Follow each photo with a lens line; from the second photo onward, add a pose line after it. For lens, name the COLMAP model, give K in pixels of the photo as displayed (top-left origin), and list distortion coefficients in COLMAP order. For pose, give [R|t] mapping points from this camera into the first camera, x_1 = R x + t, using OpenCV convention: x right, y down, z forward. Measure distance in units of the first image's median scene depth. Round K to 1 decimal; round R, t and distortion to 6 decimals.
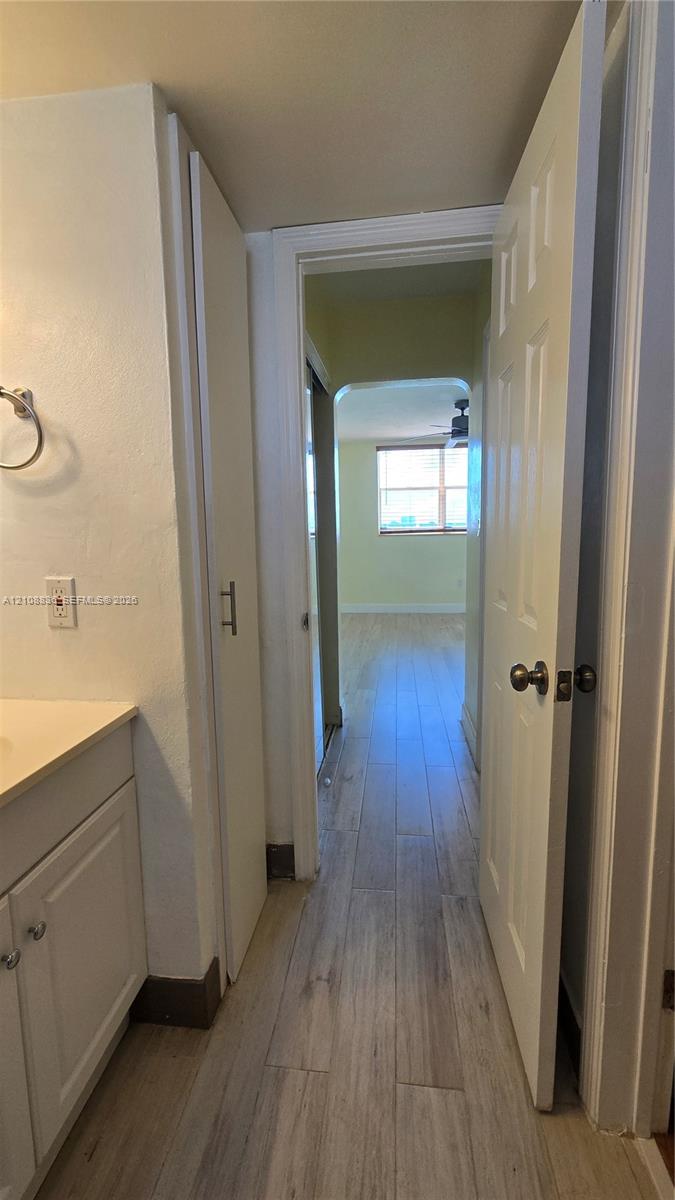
lens RADIAL K [[493.5, 0, 335.7], [0, 493.5, 592.9], [0, 0, 1]] dist [-0.004315, 0.000658]
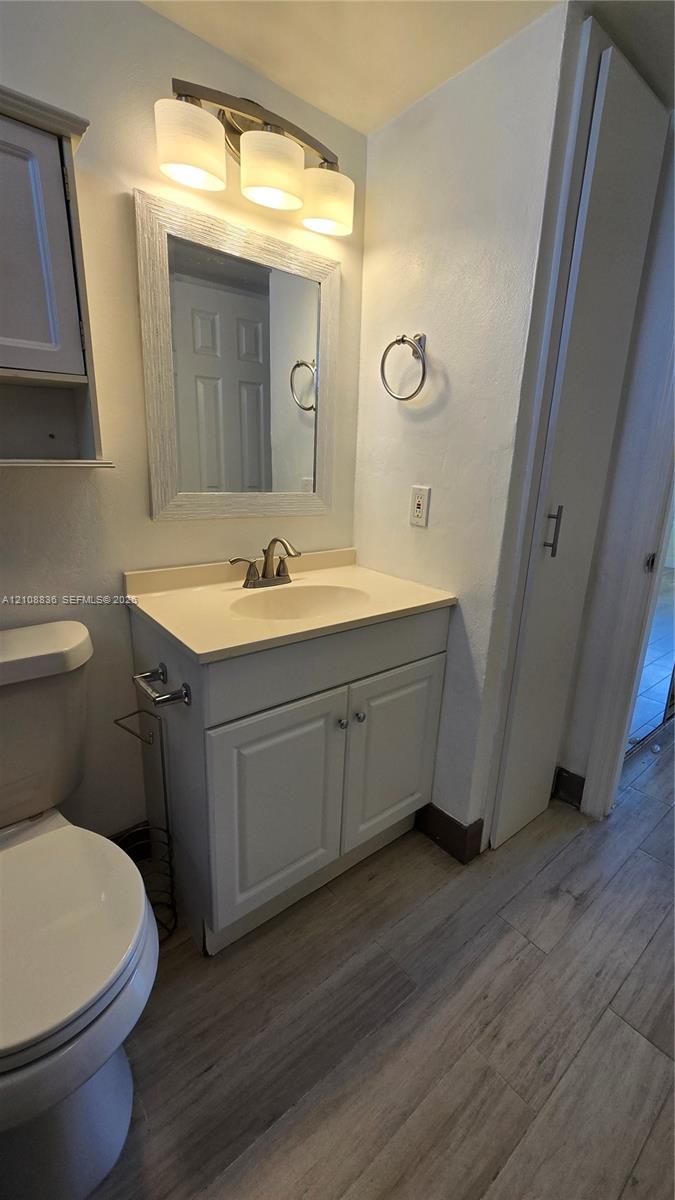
lens RADIAL K [[493.5, 0, 336.5], [0, 493.5, 599.4], [0, 0, 1]] dist [-0.004315, 0.000658]
pose [[0.711954, 0.233681, -0.662204, 0.205334], [-0.135133, 0.970974, 0.197355, 0.030219], [0.689101, -0.051022, 0.722867, -0.106446]]
